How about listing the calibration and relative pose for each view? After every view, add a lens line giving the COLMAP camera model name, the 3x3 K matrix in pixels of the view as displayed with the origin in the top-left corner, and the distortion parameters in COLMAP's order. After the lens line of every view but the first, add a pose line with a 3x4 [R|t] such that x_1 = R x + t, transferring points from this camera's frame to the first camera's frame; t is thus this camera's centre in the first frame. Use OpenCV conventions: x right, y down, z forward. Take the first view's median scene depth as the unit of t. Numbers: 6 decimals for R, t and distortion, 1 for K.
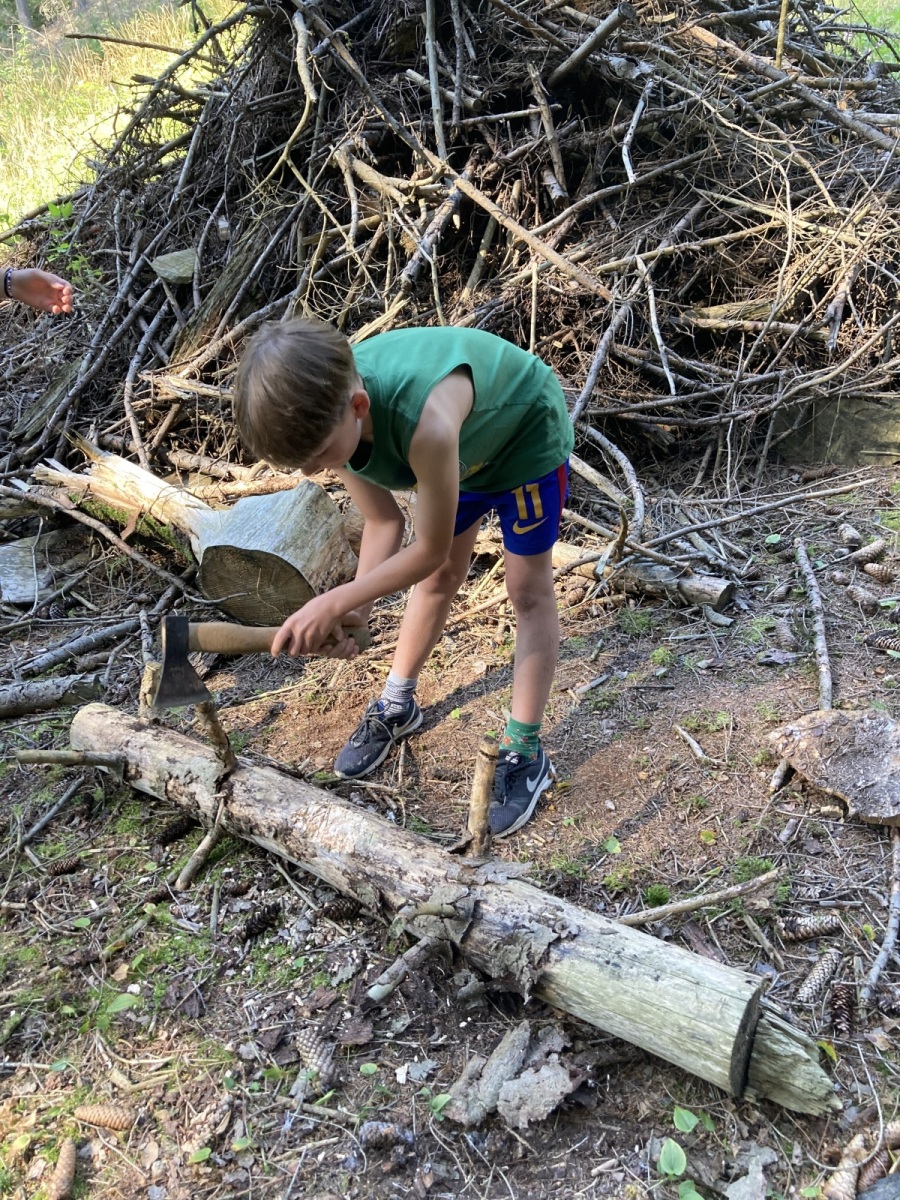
lens RADIAL K [[970.9, 0, 451.3], [0, 970.9, 592.9], [0, 0, 1]] dist [0.003982, 0.007668]
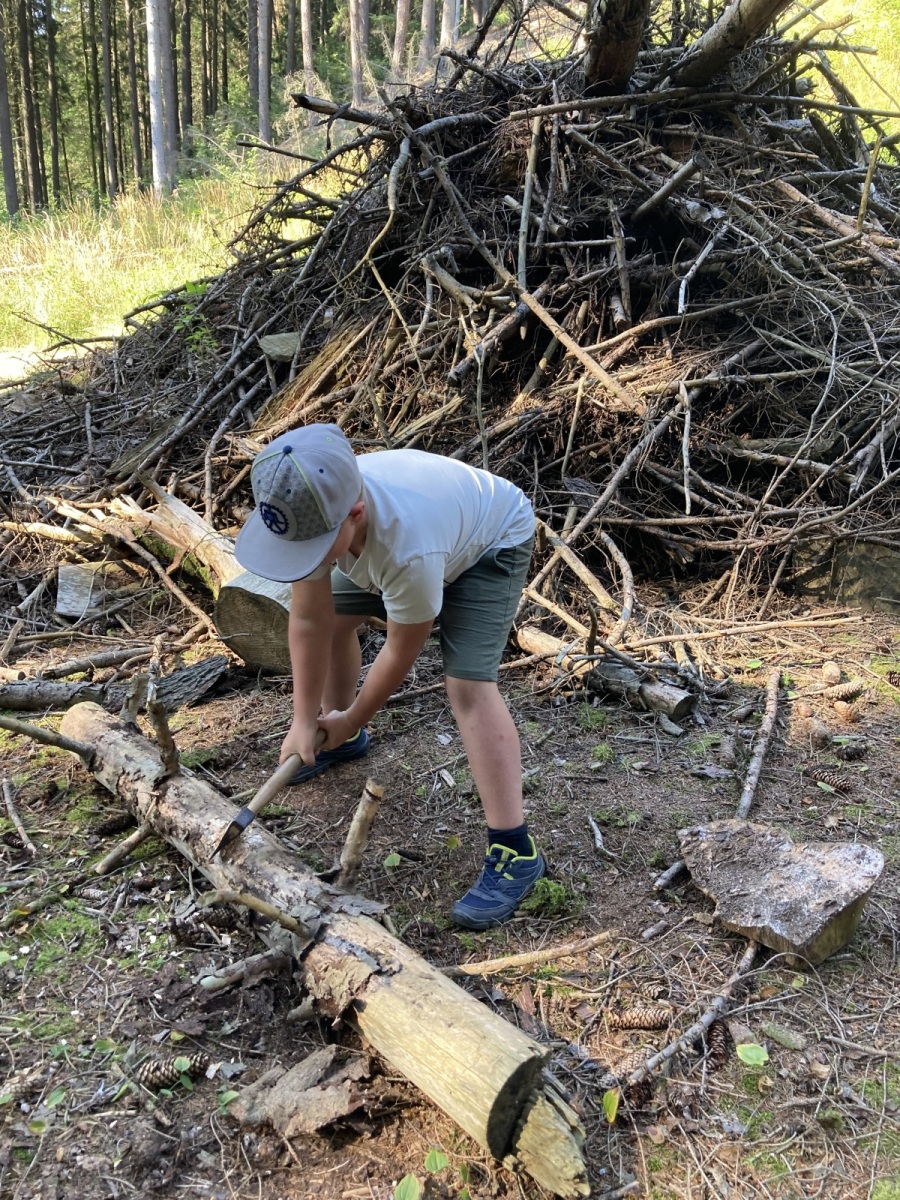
lens RADIAL K [[966.8, 0, 443.8], [0, 966.8, 603.2], [0, 0, 1]] dist [0.005114, 0.002016]
pose [[0.976948, 0.153162, -0.148707, 0.133908], [-0.167433, 0.981888, -0.088665, 0.021952], [0.132434, 0.111520, 0.984898, -0.032182]]
